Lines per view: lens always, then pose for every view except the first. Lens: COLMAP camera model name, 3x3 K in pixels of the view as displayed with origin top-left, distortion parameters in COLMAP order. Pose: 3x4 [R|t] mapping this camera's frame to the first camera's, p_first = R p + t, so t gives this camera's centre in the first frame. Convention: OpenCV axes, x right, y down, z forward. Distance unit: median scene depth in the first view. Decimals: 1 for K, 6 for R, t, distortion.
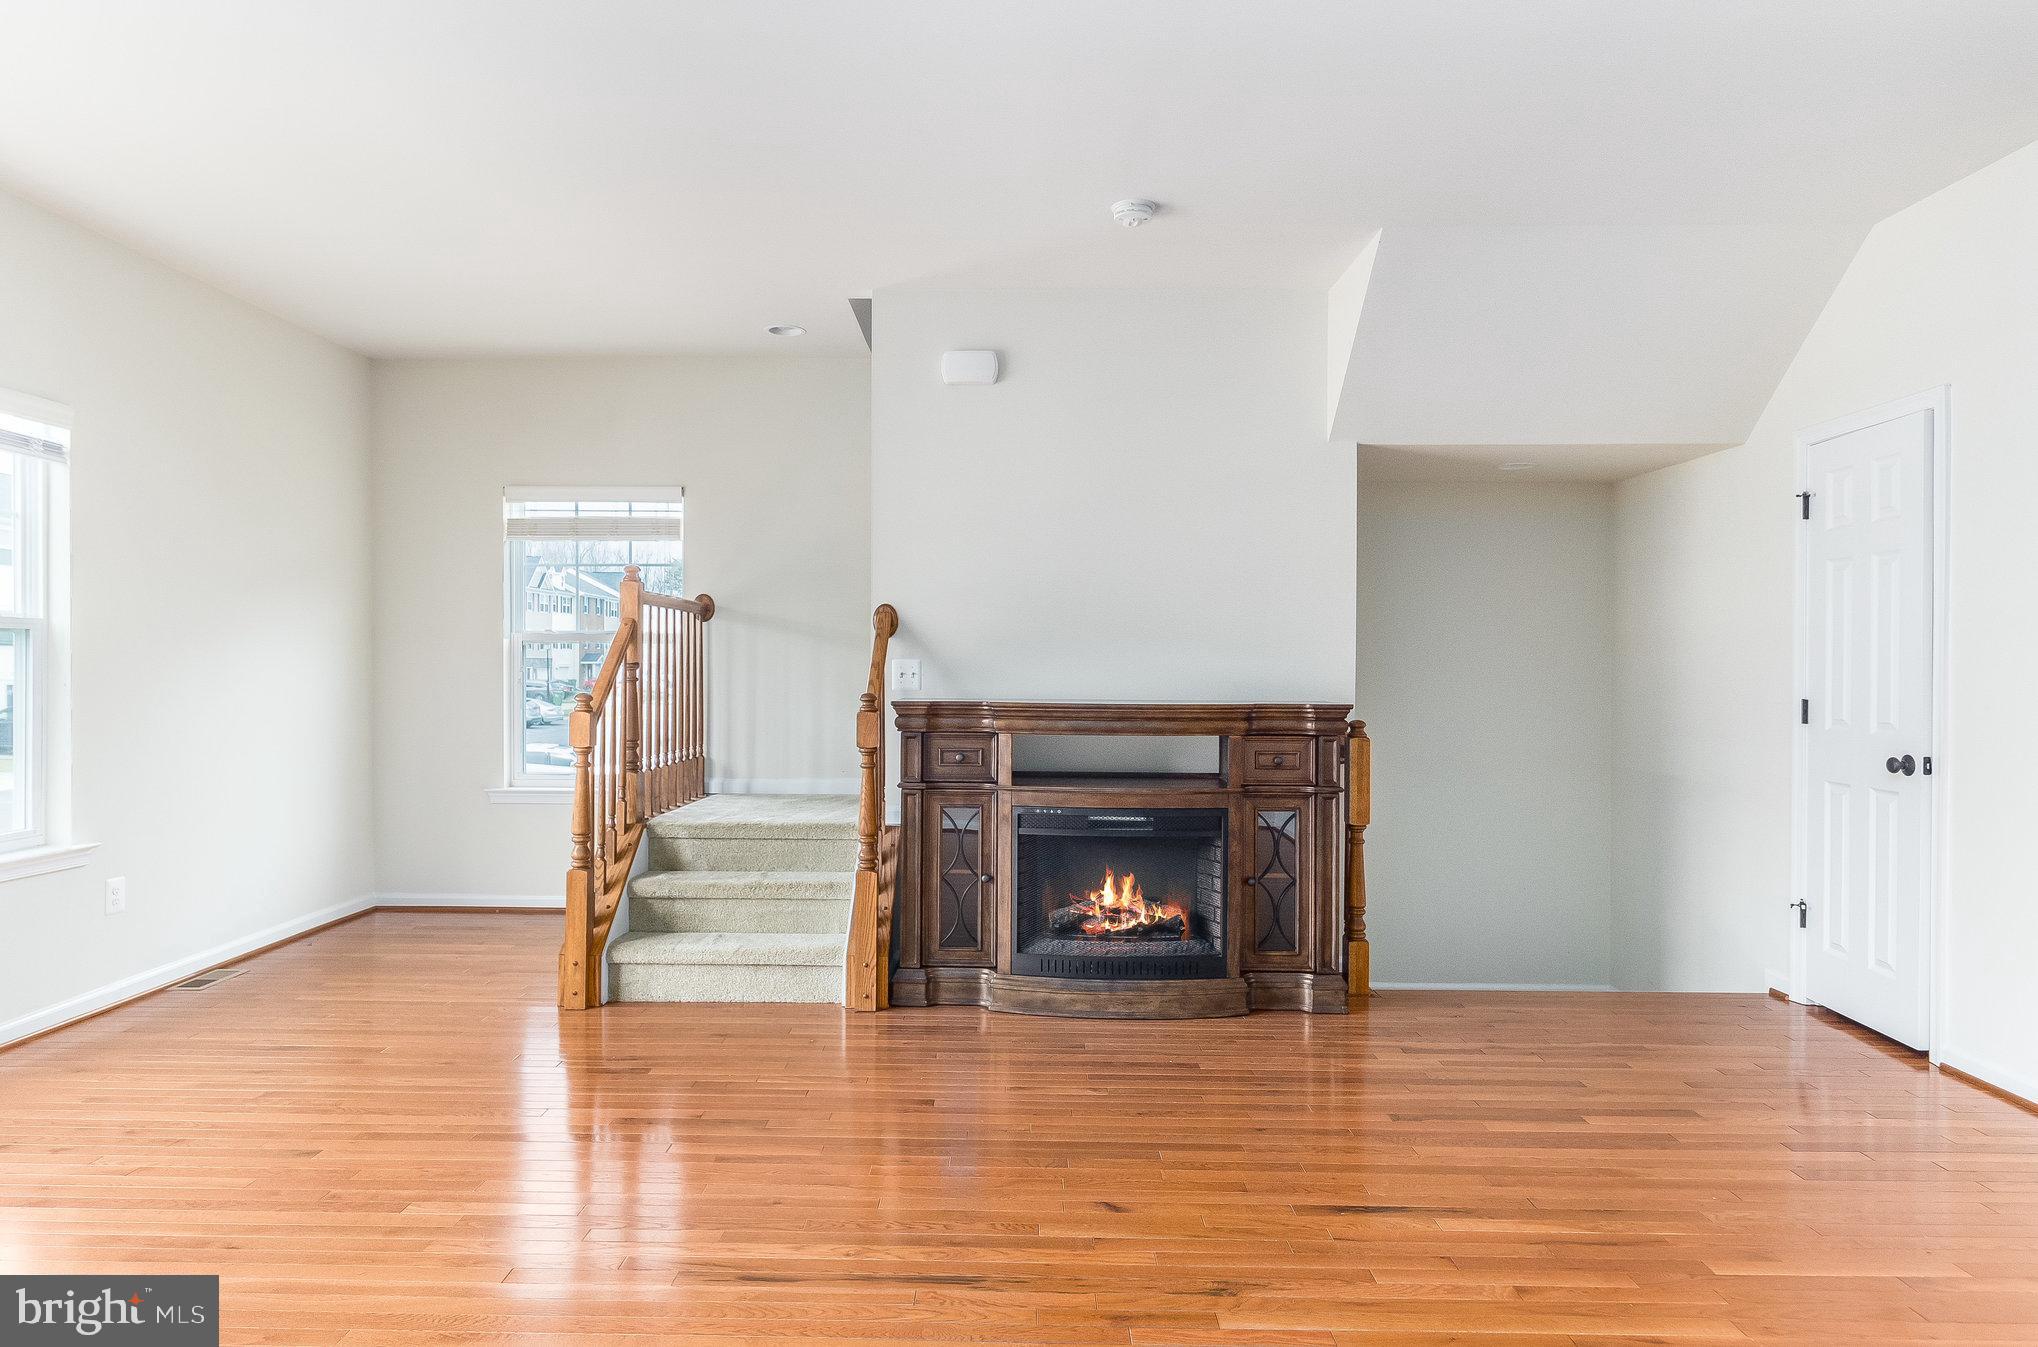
lens RADIAL K [[1194.6, 0, 1006.3], [0, 1194.6, 666.3], [0, 0, 1]] dist [0.000477, -0.001680]
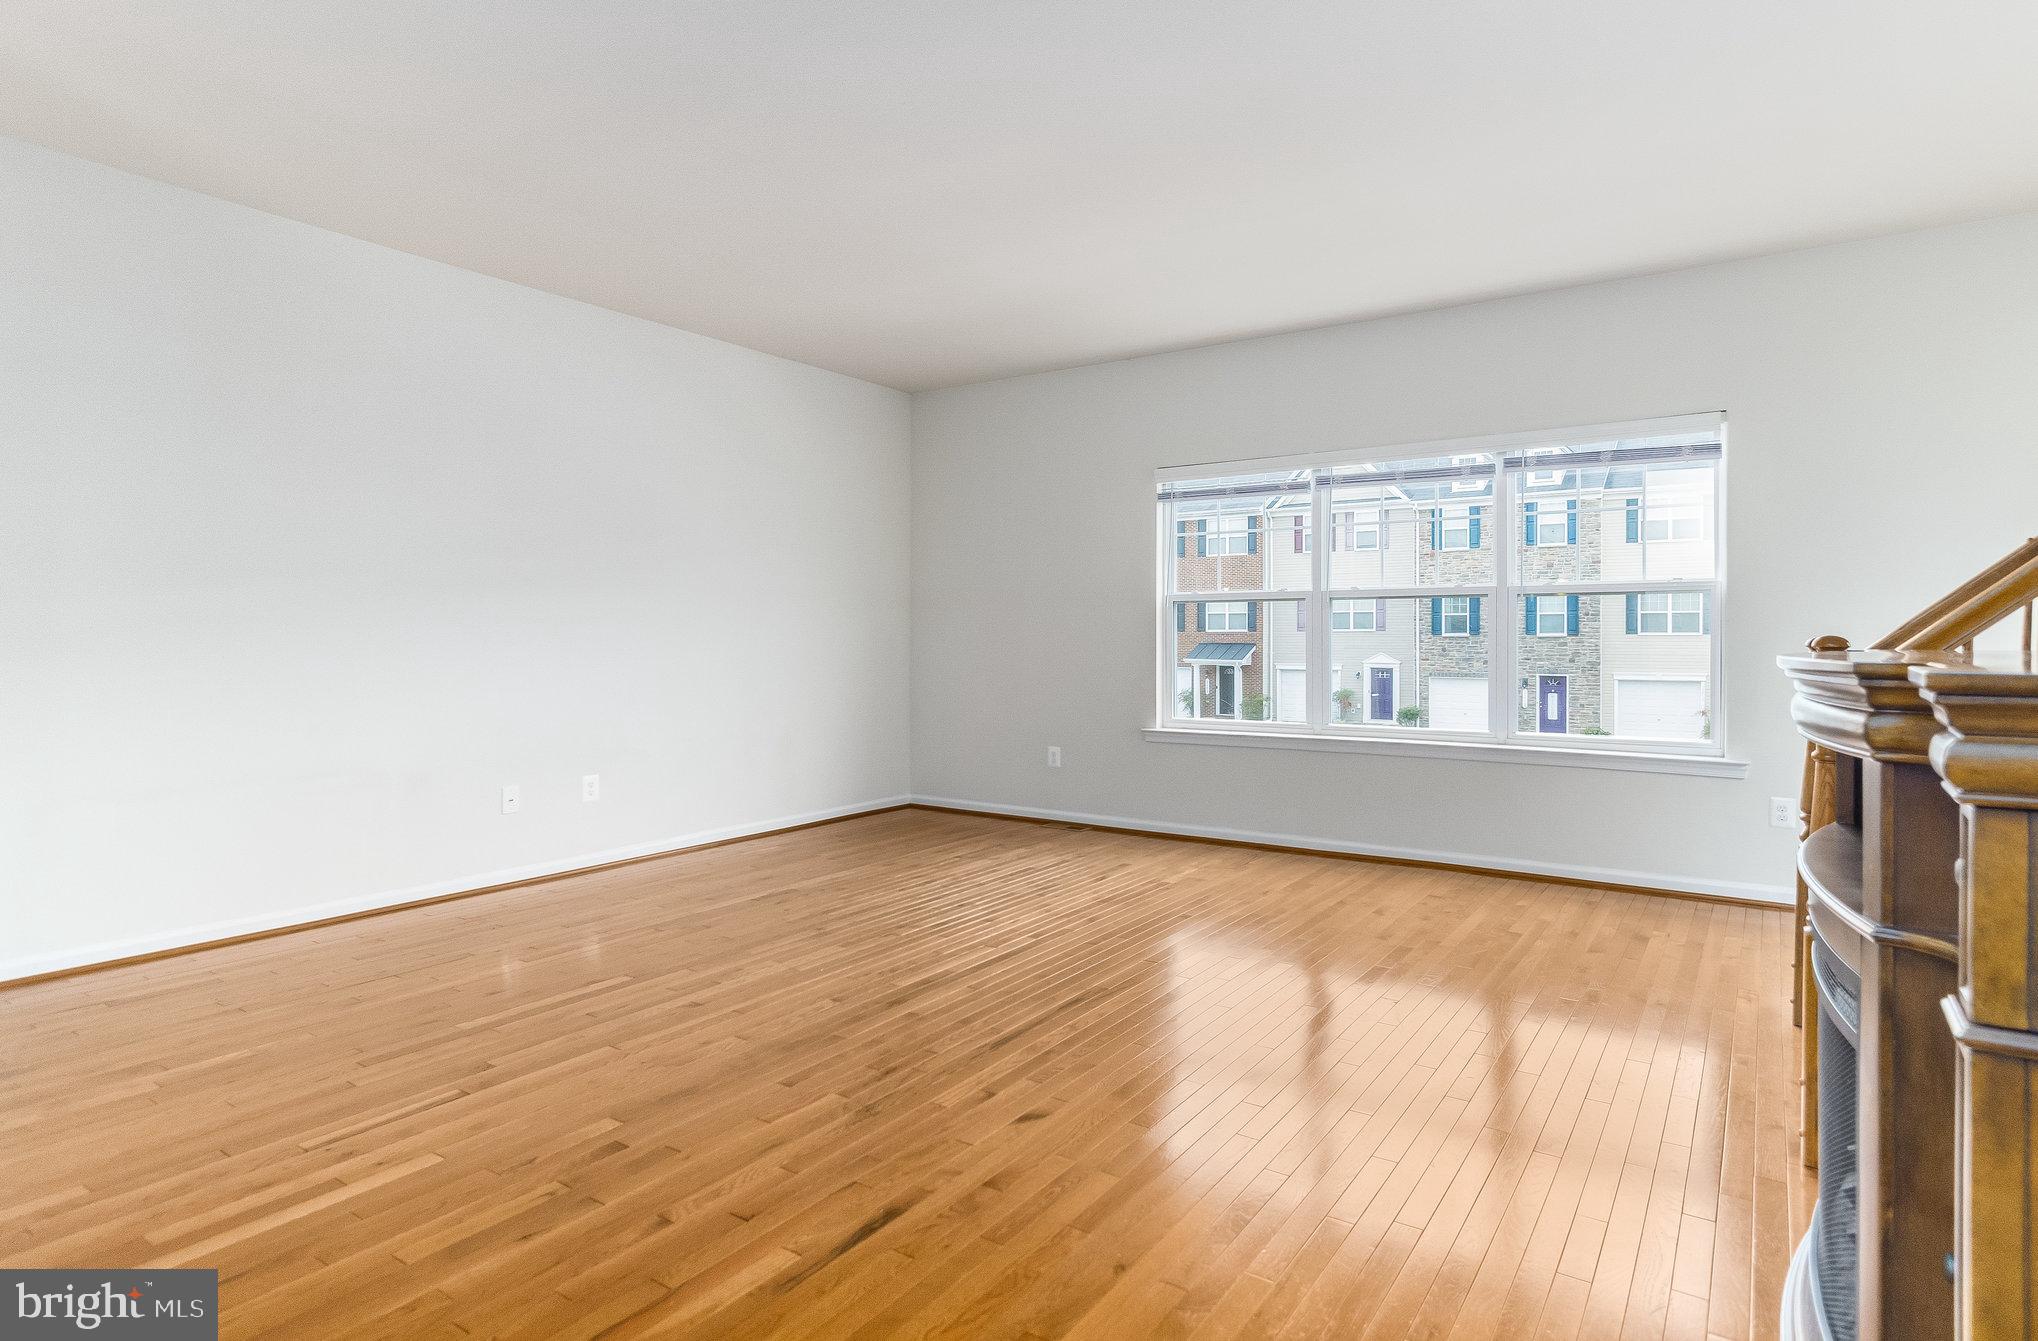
lens RADIAL K [[1093.4, 0, 1018.1], [0, 1093.4, 637.8], [0, 0, 1]] dist [0.001758, 0.000454]
pose [[-0.546885, -0.002898, -0.837203, 0.568144], [-0.005270, 0.999986, -0.000019, 0.026132], [0.837191, 0.004401, -0.546893, 0.962423]]
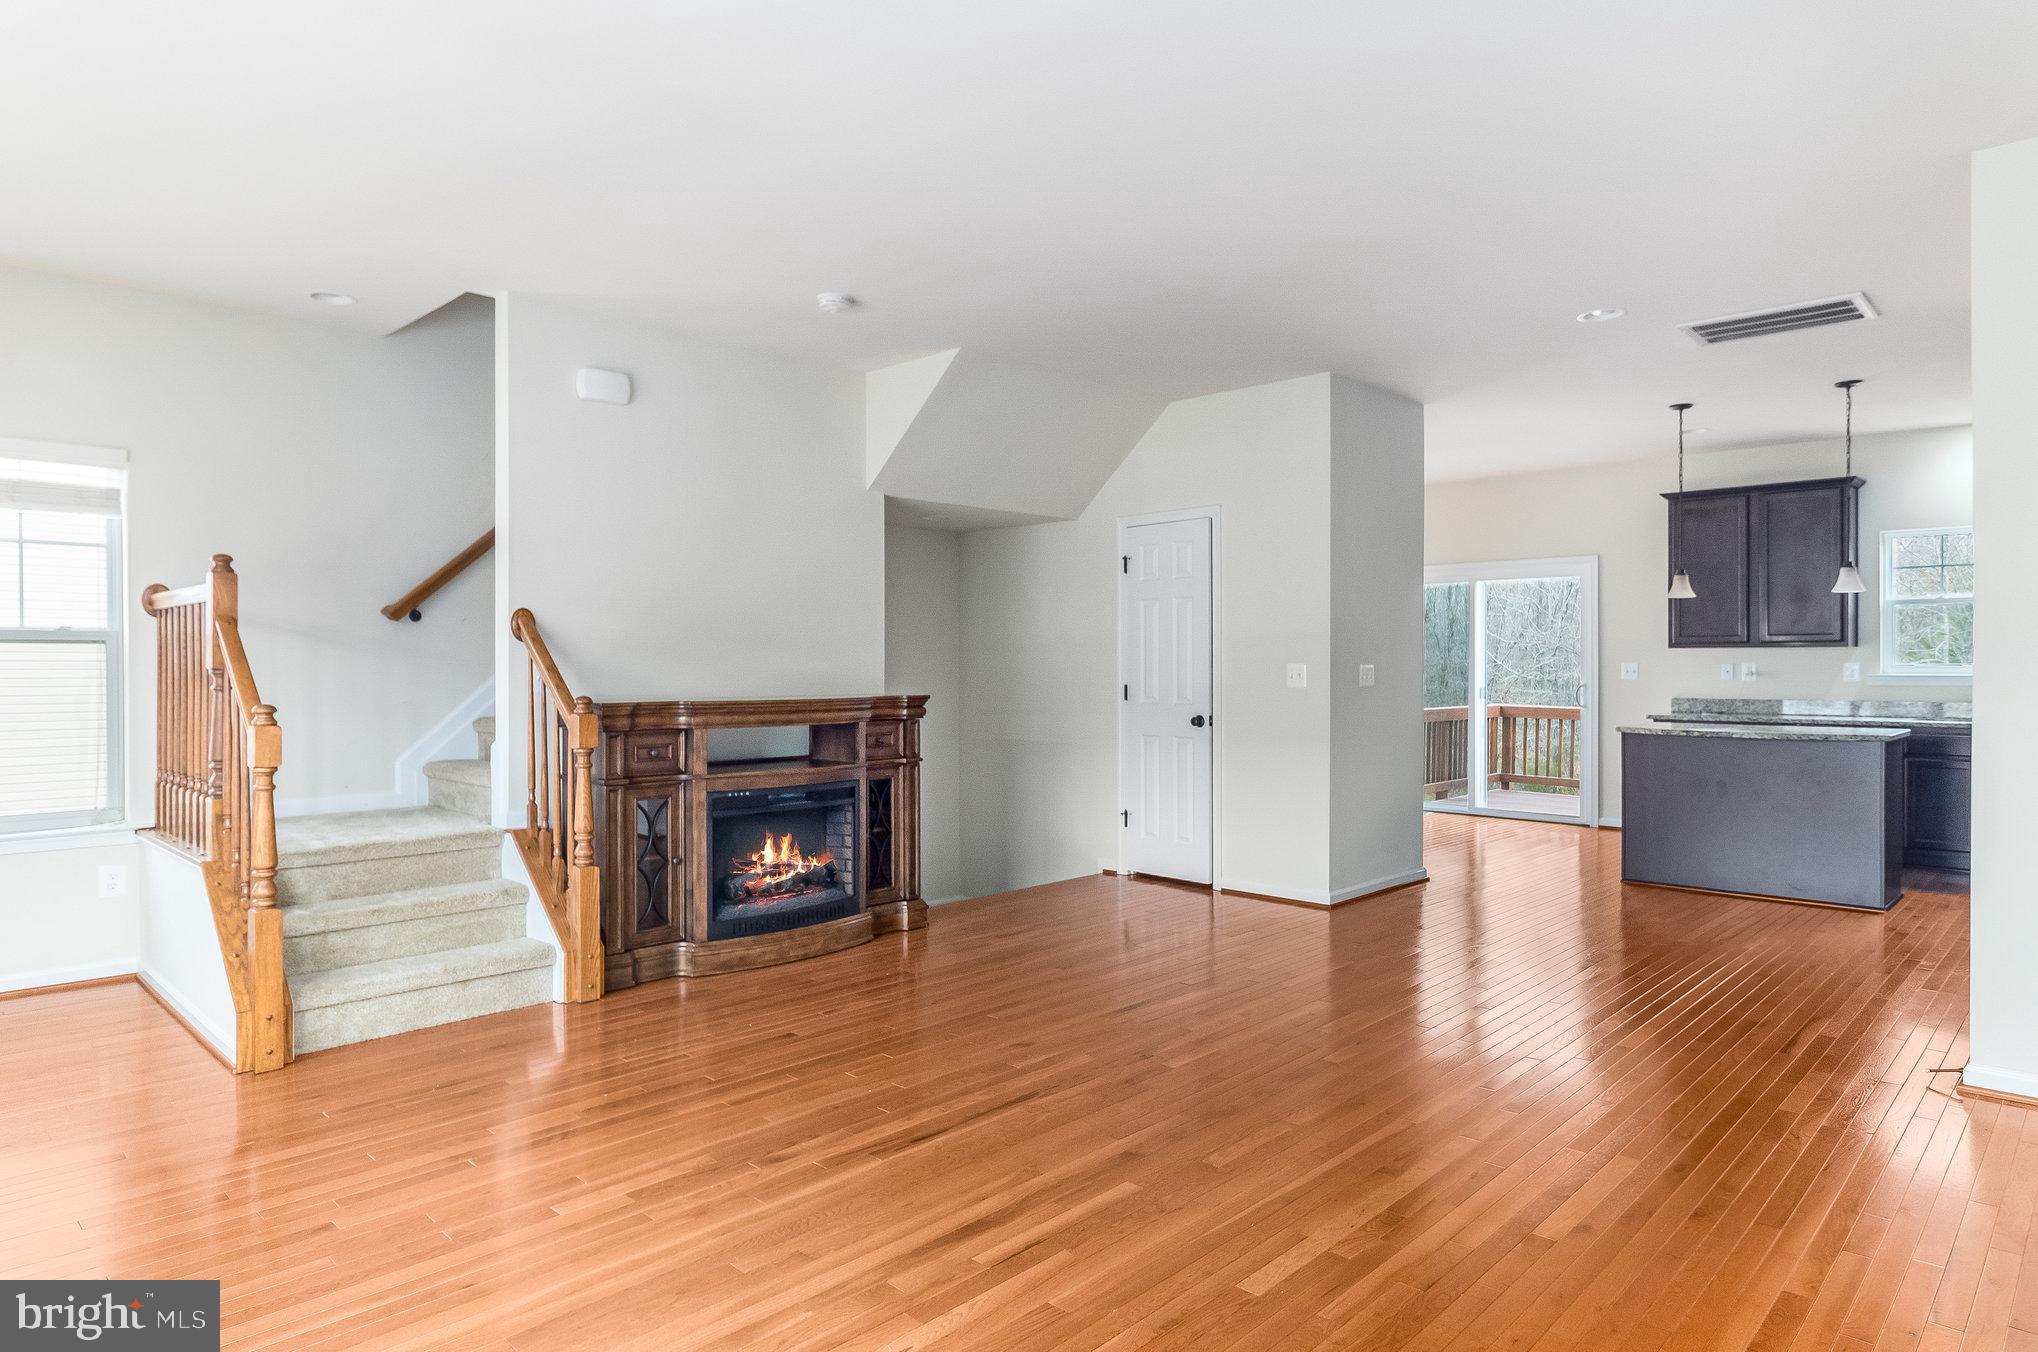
lens RADIAL K [[1194.6, 0, 1006.3], [0, 1194.6, 668.8], [0, 0, 1]] dist [0.000477, -0.001680]
pose [[0.683747, -0.009521, 0.729657, -0.619725], [0.007340, 0.999954, 0.006169, -0.004821], [-0.729682, 0.001138, 0.683786, 0.021592]]
